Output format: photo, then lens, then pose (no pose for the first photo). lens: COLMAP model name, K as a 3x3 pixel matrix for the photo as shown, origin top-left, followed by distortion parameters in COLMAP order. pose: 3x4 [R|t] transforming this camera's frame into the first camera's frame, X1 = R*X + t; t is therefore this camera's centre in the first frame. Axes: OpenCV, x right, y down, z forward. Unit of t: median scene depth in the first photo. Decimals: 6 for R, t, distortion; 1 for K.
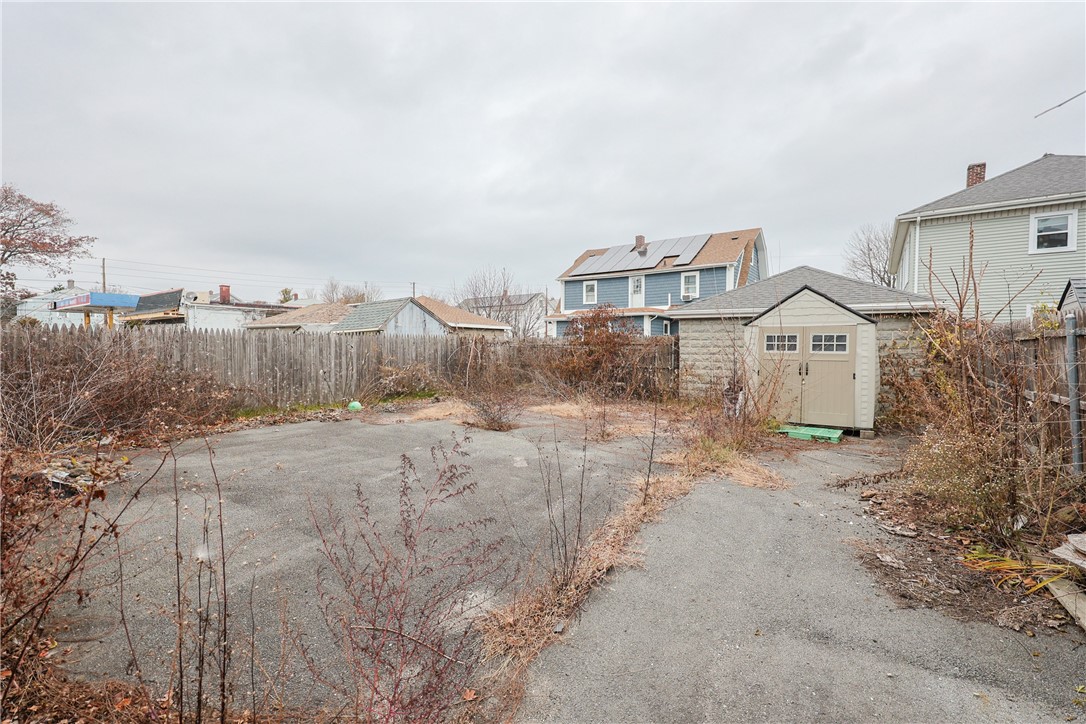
lens RADIAL K [[466.6, 0, 541.8], [0, 466.6, 361.7], [0, 0, 1]] dist [0.004060, 0.000293]
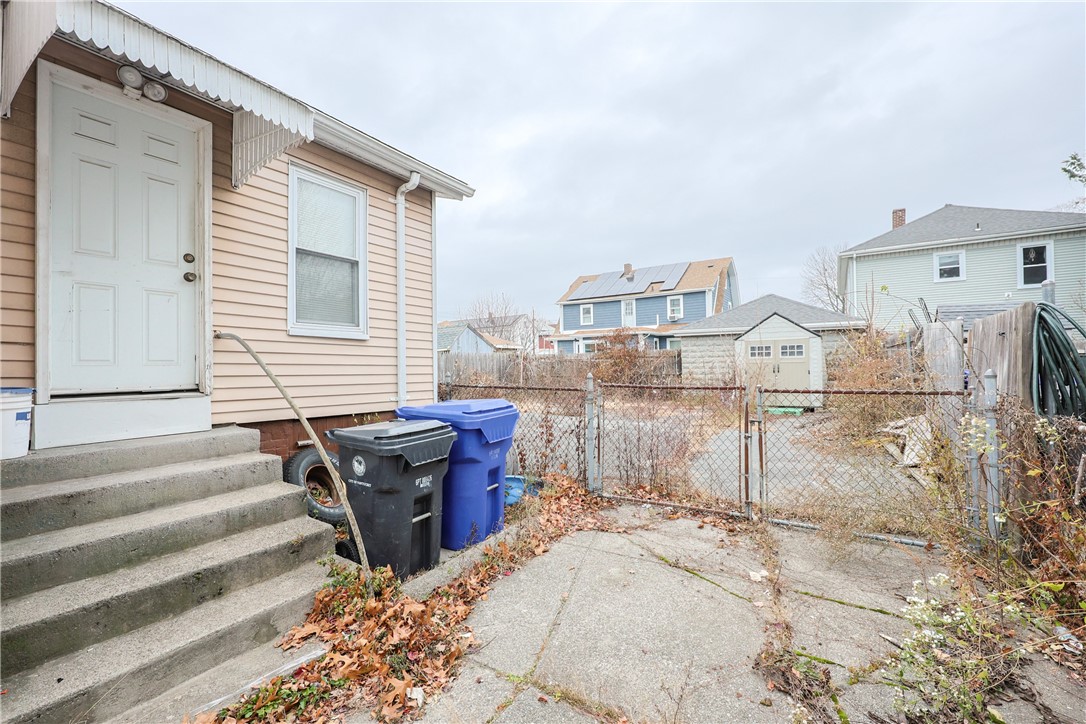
lens RADIAL K [[466.6, 0, 545.2], [0, 466.6, 362.4], [0, 0, 1]] dist [0.004060, 0.000293]
pose [[0.997801, -0.023921, 0.061807, -0.087862], [0.026431, 0.998846, -0.040110, 0.012282], [-0.060776, 0.041656, 0.997282, -0.145596]]
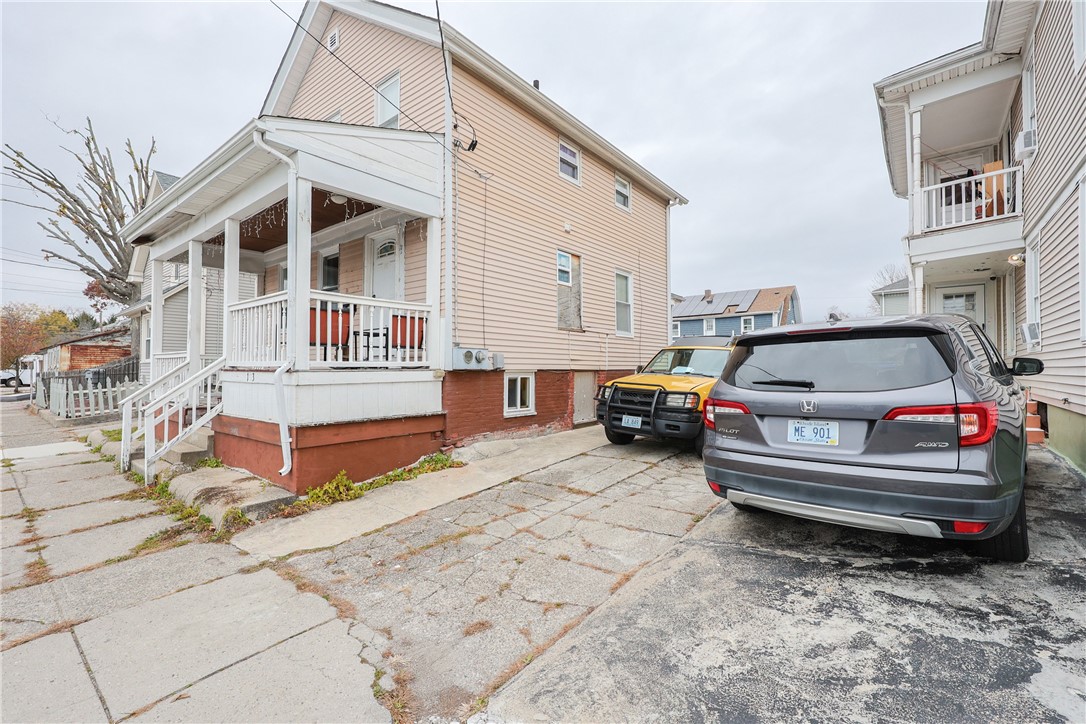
lens RADIAL K [[466.6, 0, 540.8], [0, 466.6, 364.3], [0, 0, 1]] dist [0.004060, 0.000293]
pose [[0.997813, -0.006376, -0.065798, -0.278478], [0.002804, 0.998524, -0.054240, 0.047308], [0.066047, 0.053937, 0.996358, -0.602478]]
